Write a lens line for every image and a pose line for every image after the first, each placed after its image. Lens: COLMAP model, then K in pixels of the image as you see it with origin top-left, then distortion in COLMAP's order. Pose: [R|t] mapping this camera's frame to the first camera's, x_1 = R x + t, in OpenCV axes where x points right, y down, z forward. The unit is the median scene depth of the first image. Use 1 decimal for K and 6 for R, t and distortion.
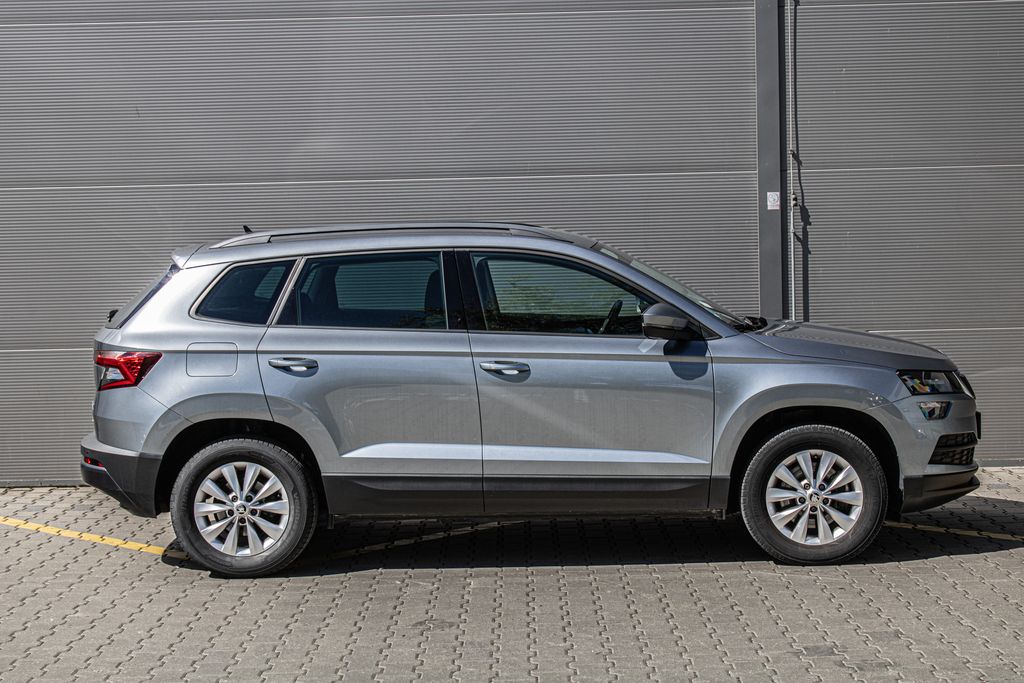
lens RADIAL K [[1985.7, 0, 512.0], [0, 1985.7, 341.5], [0, 0, 1]] dist [0.049524, -0.022558]
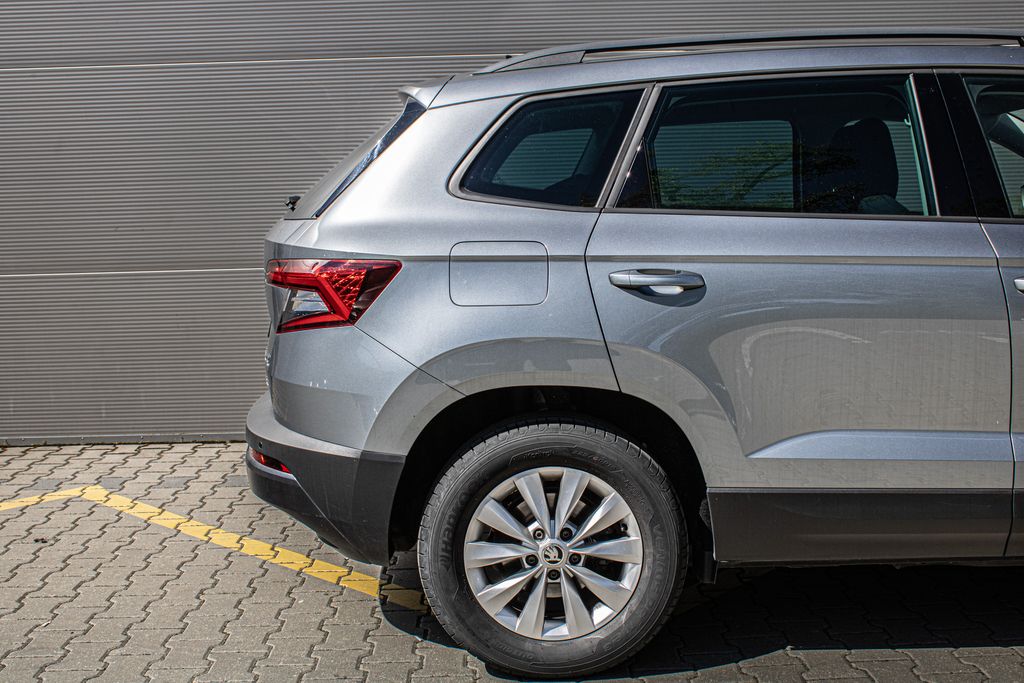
lens RADIAL K [[1217.3, 0, 512.0], [0, 1217.3, 341.5], [0, 0, 1]] dist [-0.082389, 0.019564]
pose [[0.999551, -0.004307, 0.029661, -0.155779], [0.002802, 0.998716, 0.050583, 0.010768], [-0.029841, -0.050477, 0.998279, 0.674996]]
